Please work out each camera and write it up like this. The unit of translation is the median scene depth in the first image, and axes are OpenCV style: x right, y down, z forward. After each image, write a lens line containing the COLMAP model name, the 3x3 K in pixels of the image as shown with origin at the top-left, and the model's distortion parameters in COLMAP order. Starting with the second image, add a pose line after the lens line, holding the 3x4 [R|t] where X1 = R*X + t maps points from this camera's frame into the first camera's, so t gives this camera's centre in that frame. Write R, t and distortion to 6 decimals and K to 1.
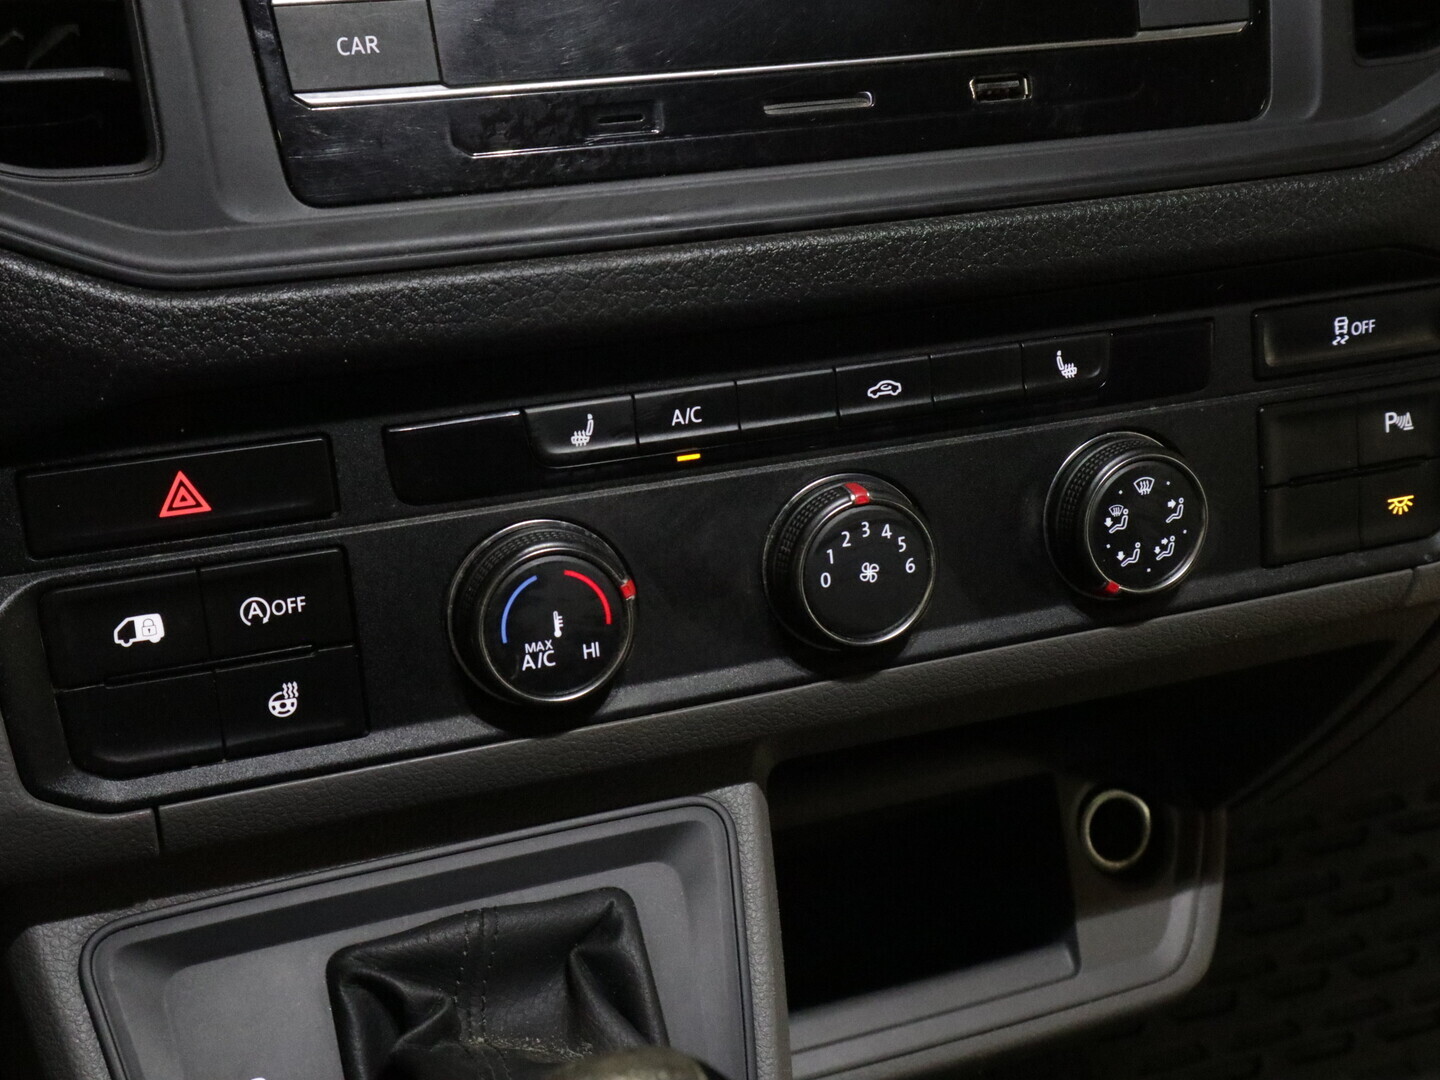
lens RADIAL K [[1837.8, 0, 720.0], [0, 1837.8, 540.0], [0, 0, 1]] dist [-0.045719, 0.361426]
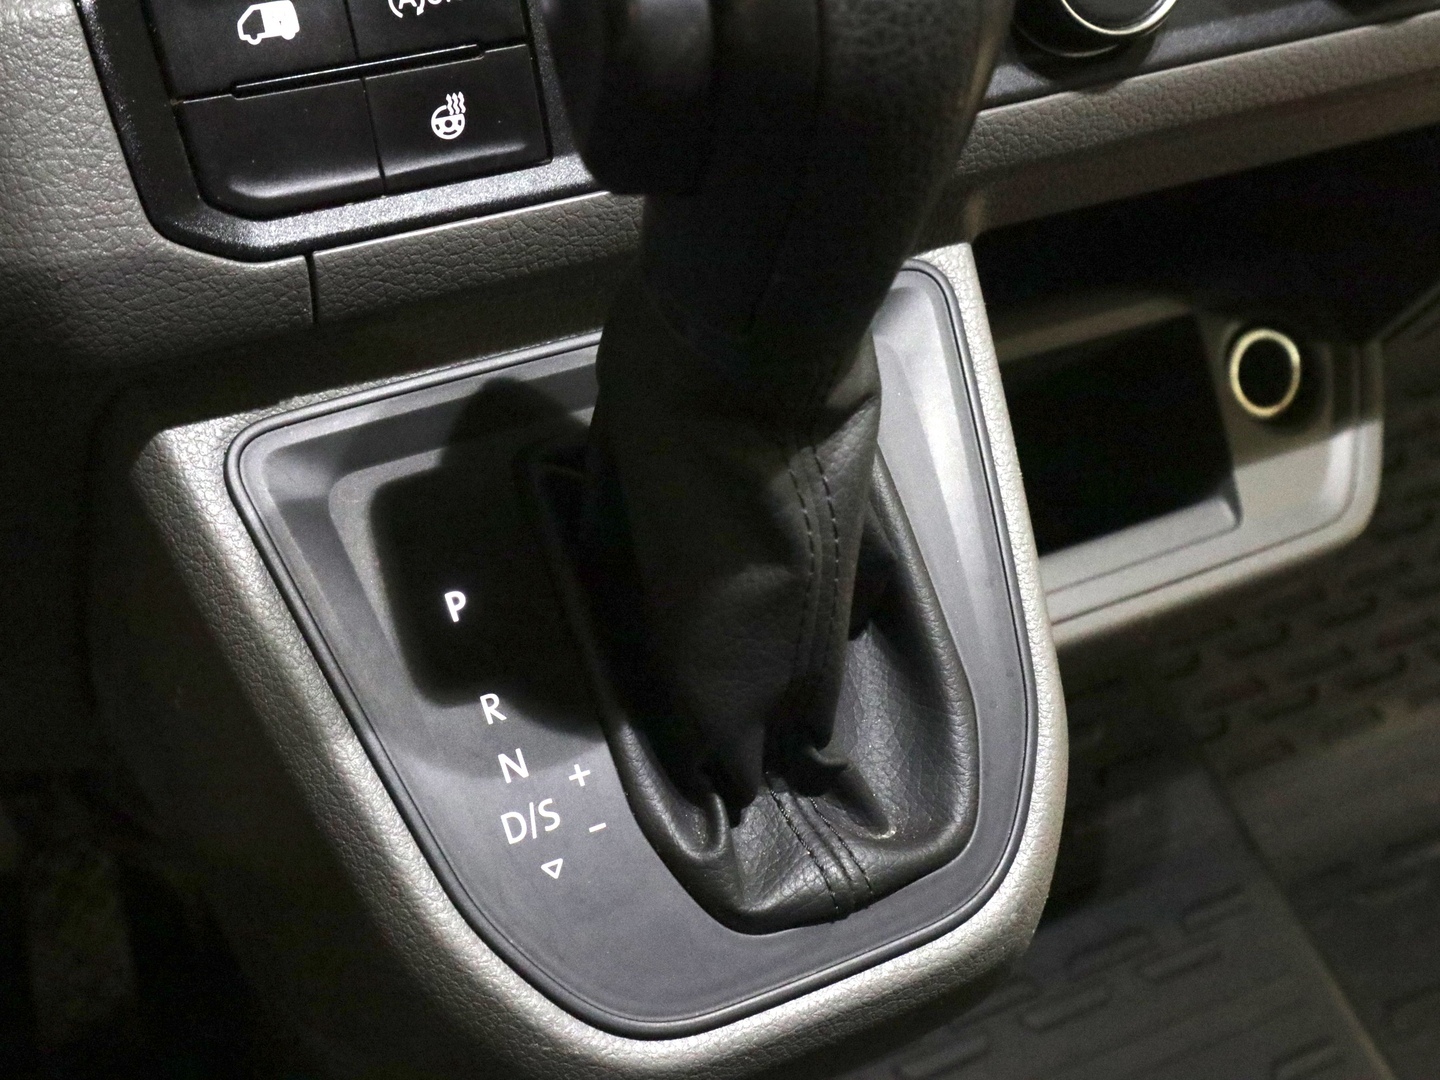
lens RADIAL K [[1837.8, 0, 720.0], [0, 1837.8, 540.0], [0, 0, 1]] dist [-0.045719, 0.361426]
pose [[0.995061, -0.084733, 0.051714, -0.170971], [0.078369, 0.990308, 0.114664, 0.182534], [-0.060928, -0.110045, 0.992057, 0.165627]]
